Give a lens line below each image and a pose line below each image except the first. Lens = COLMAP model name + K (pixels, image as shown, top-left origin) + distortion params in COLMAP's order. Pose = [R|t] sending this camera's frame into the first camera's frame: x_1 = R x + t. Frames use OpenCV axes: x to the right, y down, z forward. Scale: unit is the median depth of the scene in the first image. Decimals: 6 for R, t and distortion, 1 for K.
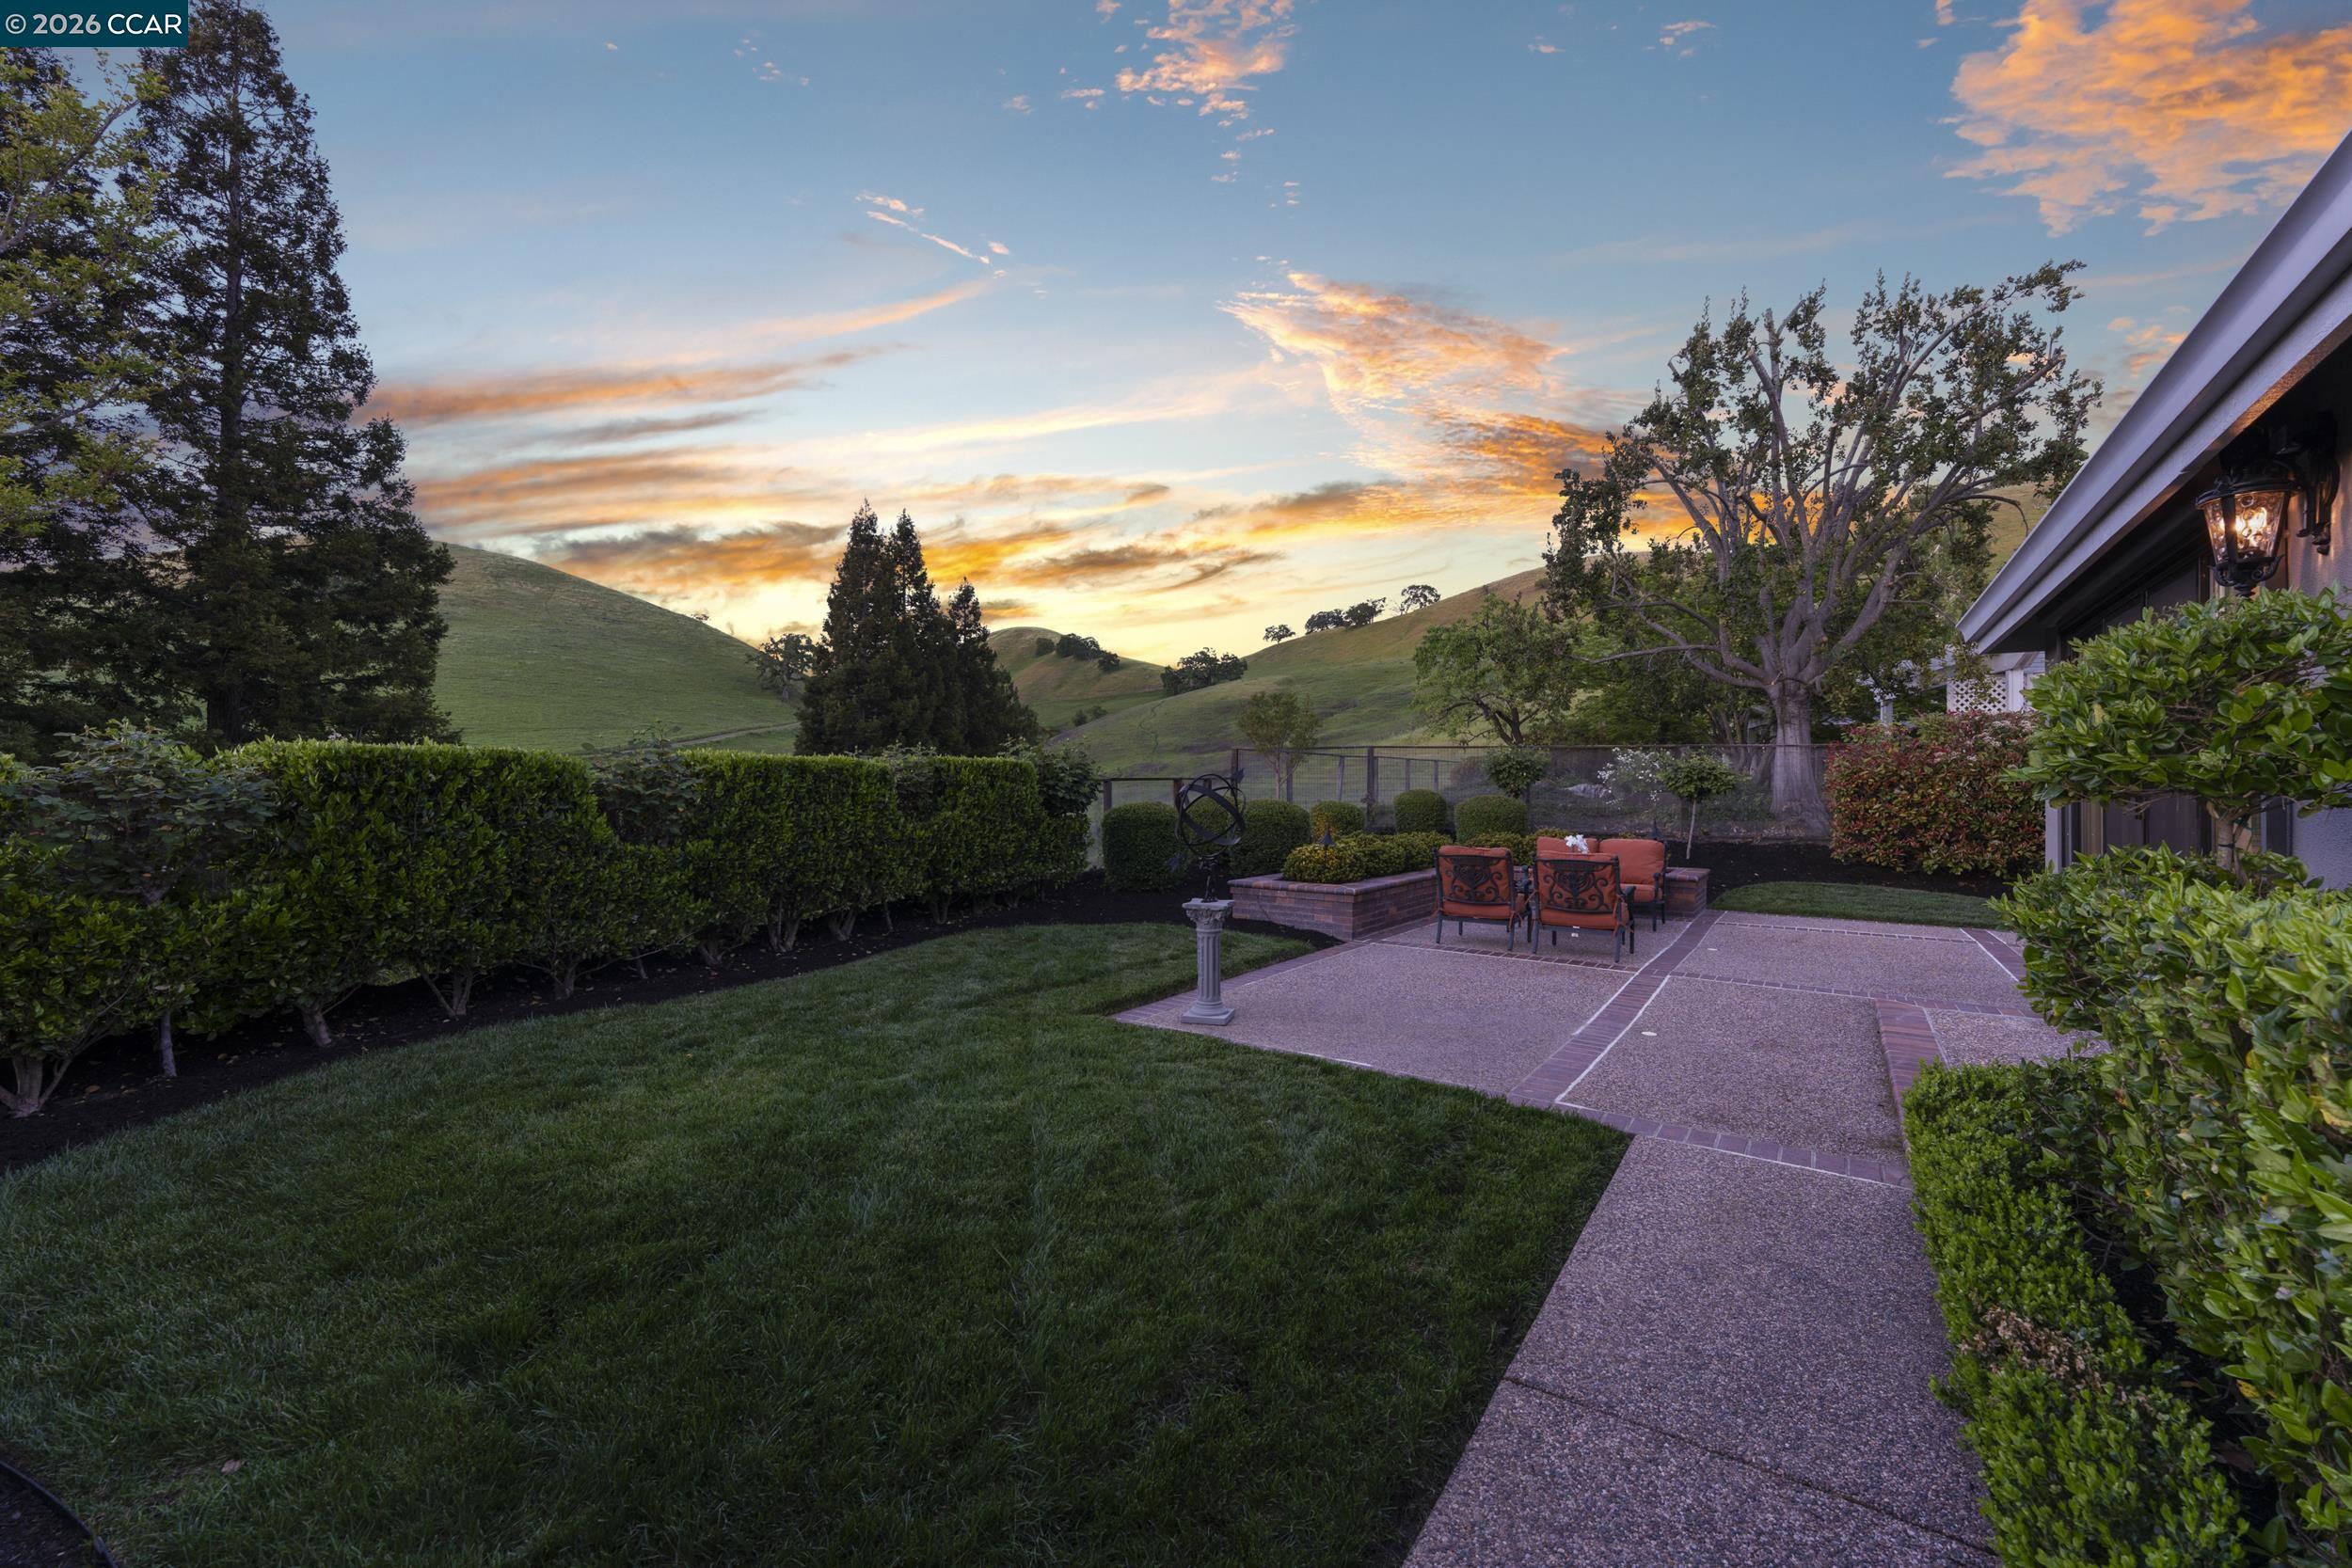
lens RADIAL K [[913.6, 0, 1165.6], [0, 913.6, 784.0], [0, 0, 1]] dist [0.001444, 0.000069]
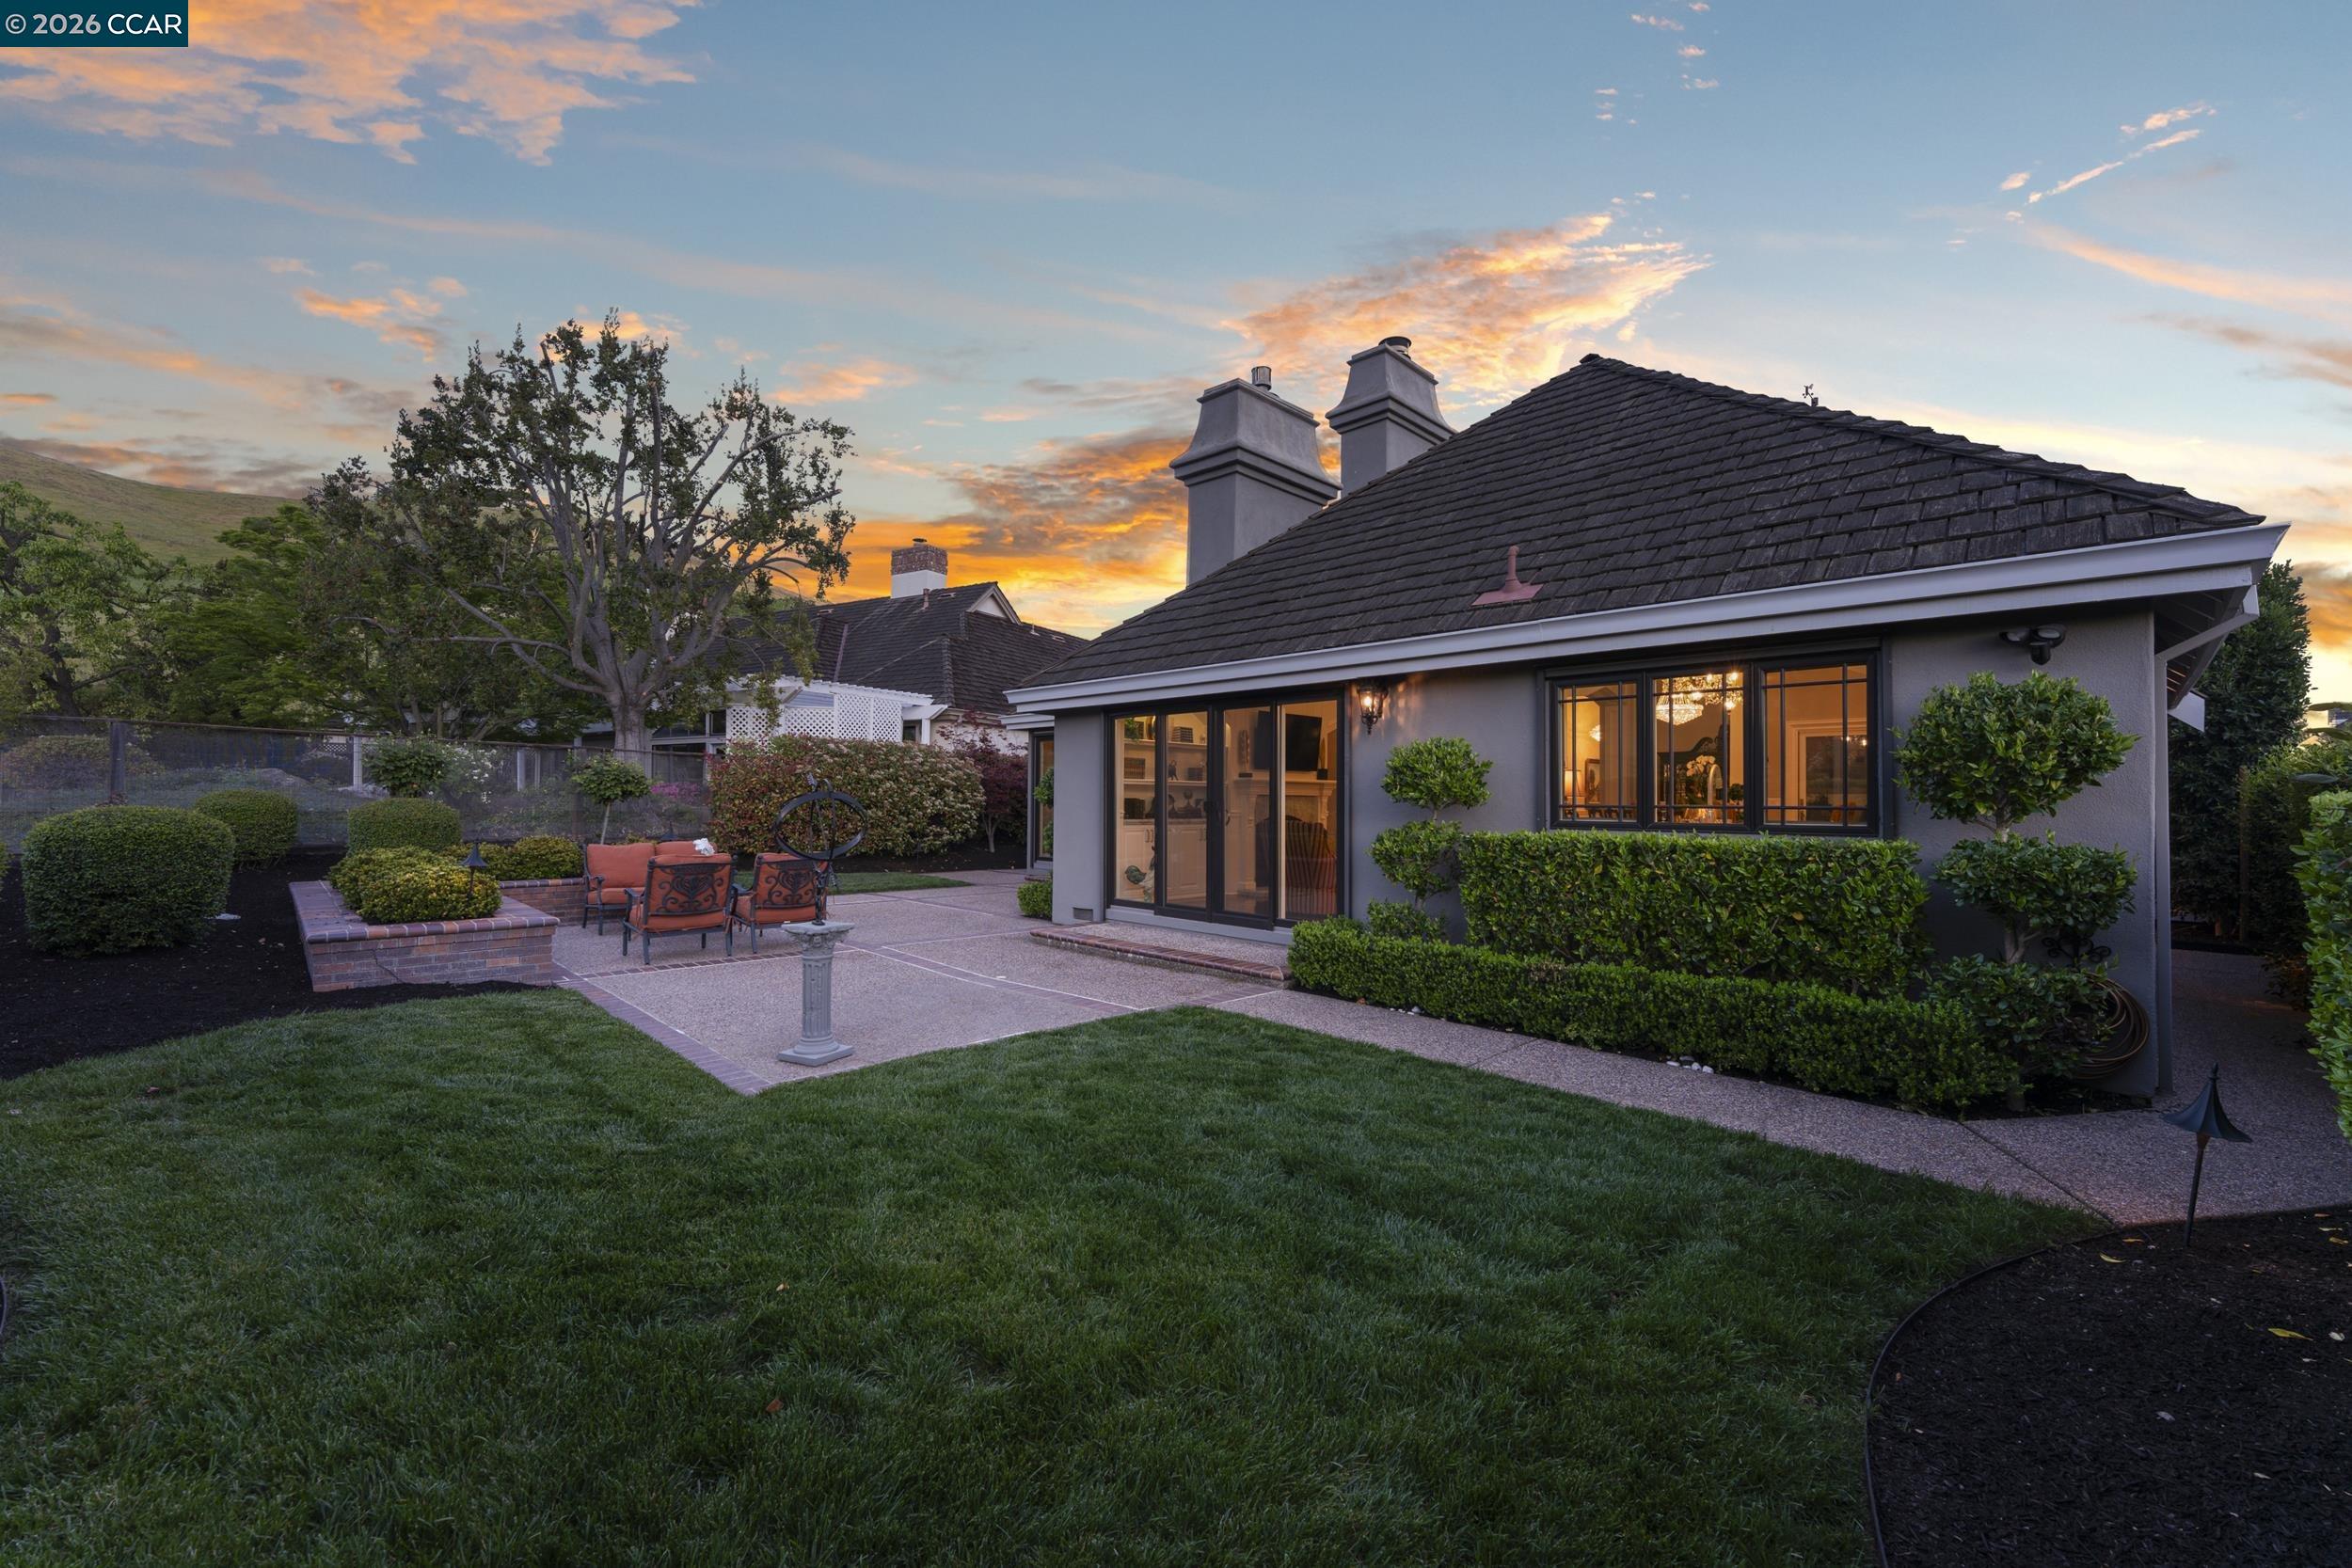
lens RADIAL K [[913.6, 0, 1165.7], [0, 913.6, 789.1], [0, 0, 1]] dist [0.001444, 0.000069]
pose [[0.219648, 0.005661, 0.975563, -0.296254], [-0.011906, 0.999924, -0.003122, -0.001957], [-0.975506, -0.010929, 0.219699, 0.185956]]
